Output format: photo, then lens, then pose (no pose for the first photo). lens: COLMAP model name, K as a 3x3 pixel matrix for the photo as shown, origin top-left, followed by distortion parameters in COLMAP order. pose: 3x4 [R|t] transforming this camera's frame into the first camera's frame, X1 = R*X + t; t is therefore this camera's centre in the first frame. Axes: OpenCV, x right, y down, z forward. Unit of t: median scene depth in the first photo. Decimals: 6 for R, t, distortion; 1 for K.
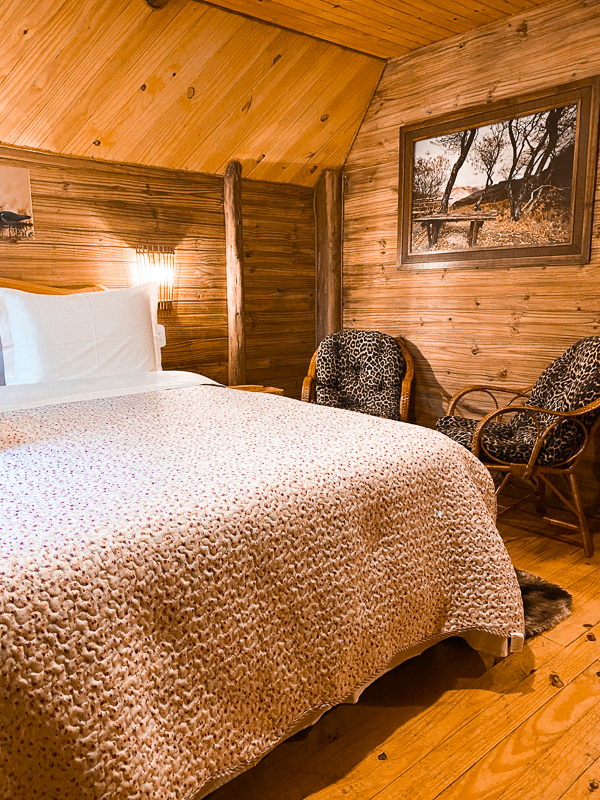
lens RADIAL K [[598.6, 0, 299.9], [0, 598.6, 398.8], [0, 0, 1]] dist [-0.000105, 0.001706]
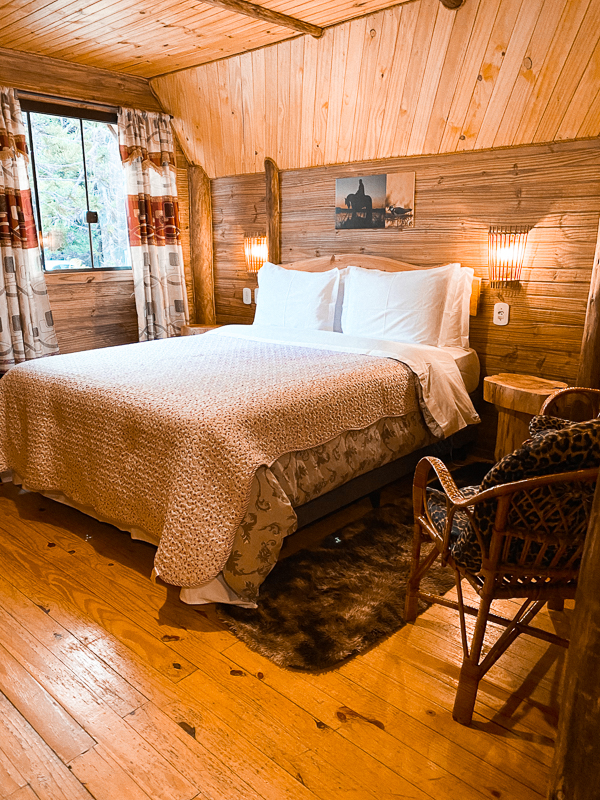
lens RADIAL K [[598.6, 0, 299.8], [0, 598.6, 401.2], [0, 0, 1]] dist [-0.000105, 0.001706]
pose [[0.148777, 0.264172, -0.952932, 0.824895], [-0.166899, 0.956540, 0.239115, -0.168312], [0.974685, 0.123469, 0.186401, 0.547143]]
